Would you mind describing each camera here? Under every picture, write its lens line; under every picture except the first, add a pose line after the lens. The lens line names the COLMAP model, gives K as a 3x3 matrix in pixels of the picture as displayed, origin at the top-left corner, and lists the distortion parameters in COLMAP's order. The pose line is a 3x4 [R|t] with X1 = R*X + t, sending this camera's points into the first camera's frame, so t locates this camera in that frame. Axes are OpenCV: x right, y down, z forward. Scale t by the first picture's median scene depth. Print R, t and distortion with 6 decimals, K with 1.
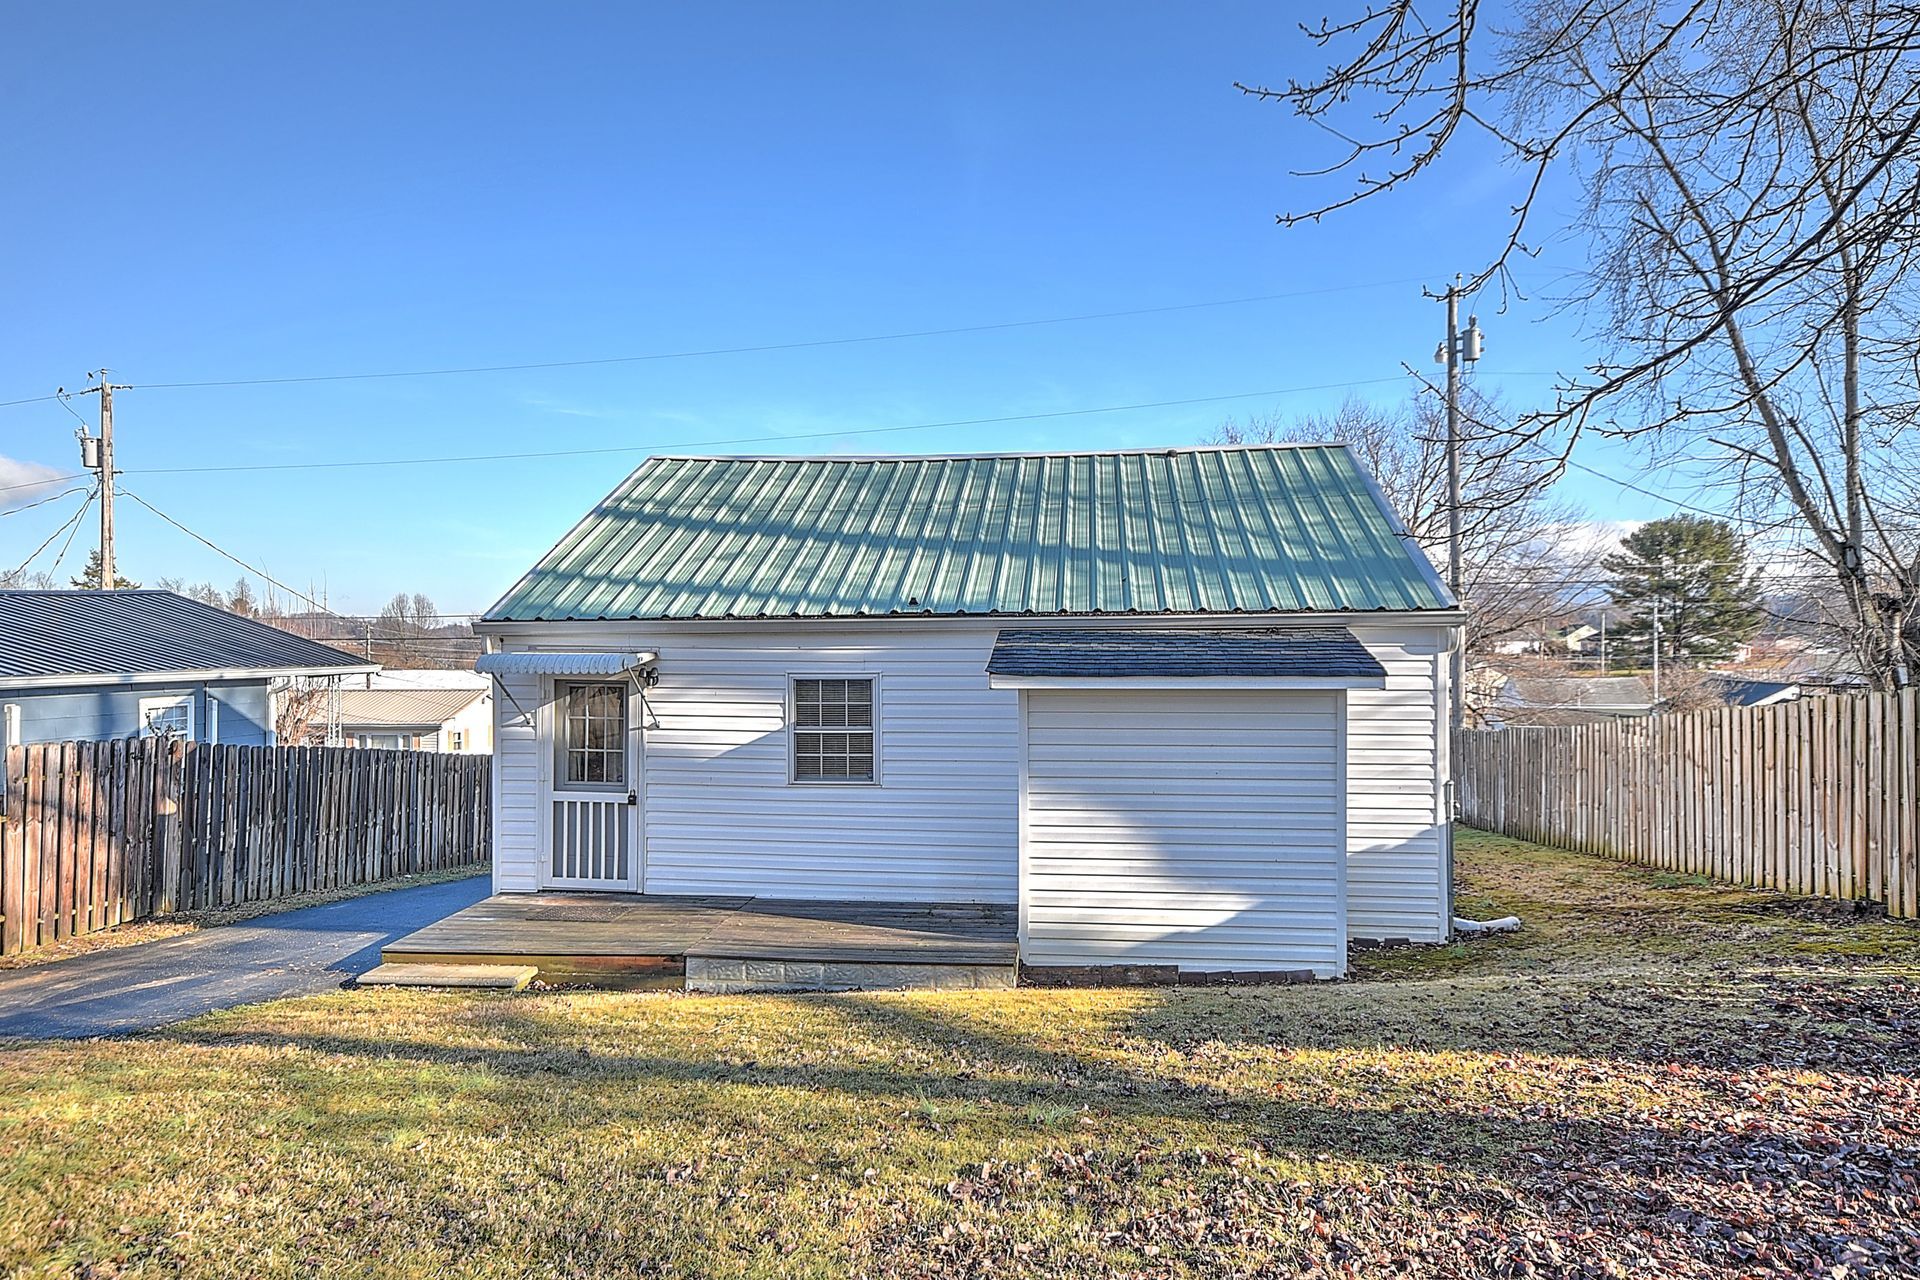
lens RADIAL K [[1113.1, 0, 961.5], [0, 1113.1, 663.1], [0, 0, 1]] dist [0.035982, 0.001996]
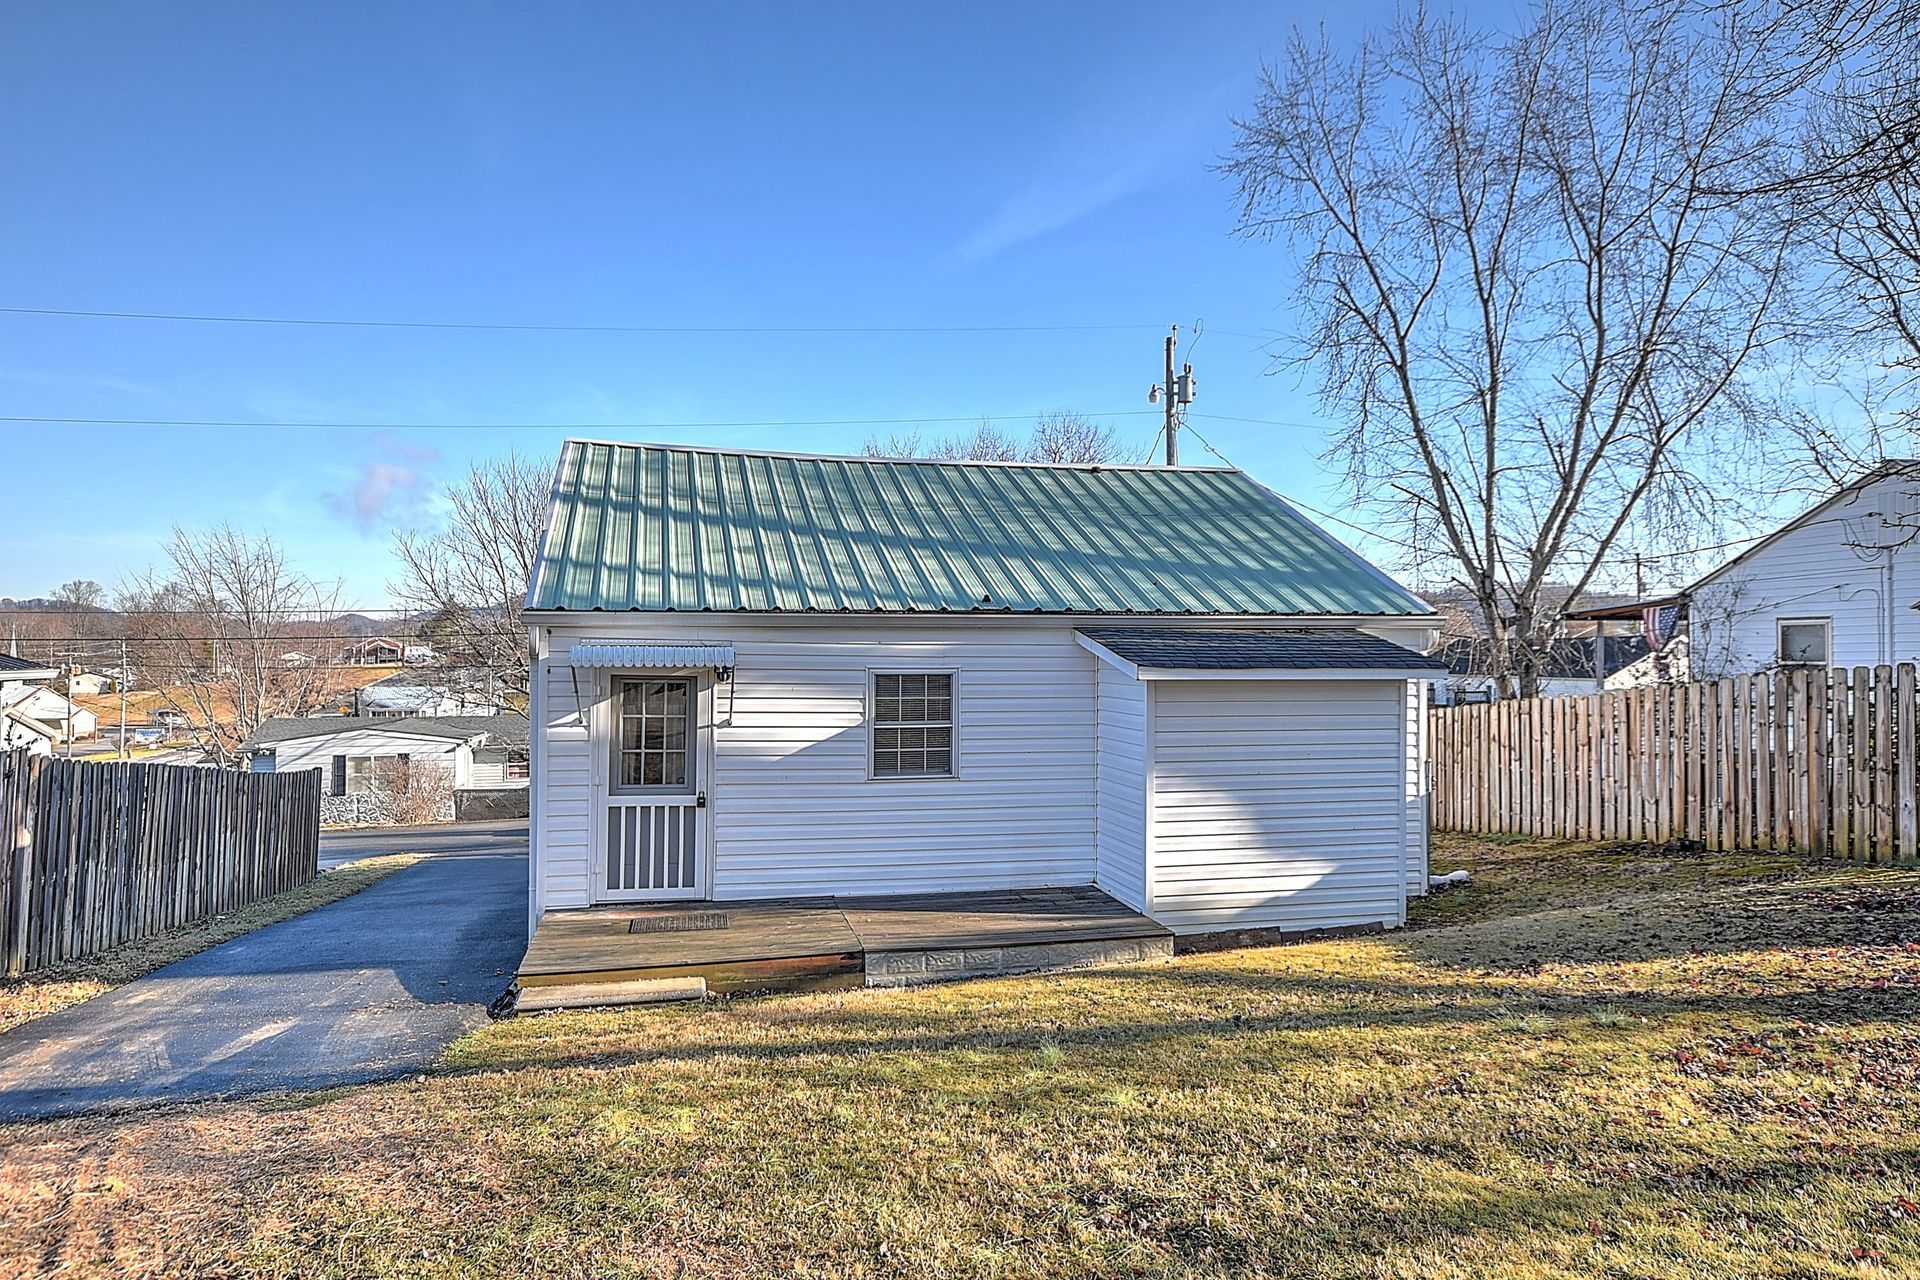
lens RADIAL K [[1113.1, 0, 961.5], [0, 1113.1, 663.1], [0, 0, 1]] dist [0.035982, 0.001996]
pose [[0.944431, 0.003078, 0.328694, -0.403143], [0.000061, 0.999955, -0.009539, 0.013933], [-0.328709, 0.009029, 0.944388, 0.034036]]
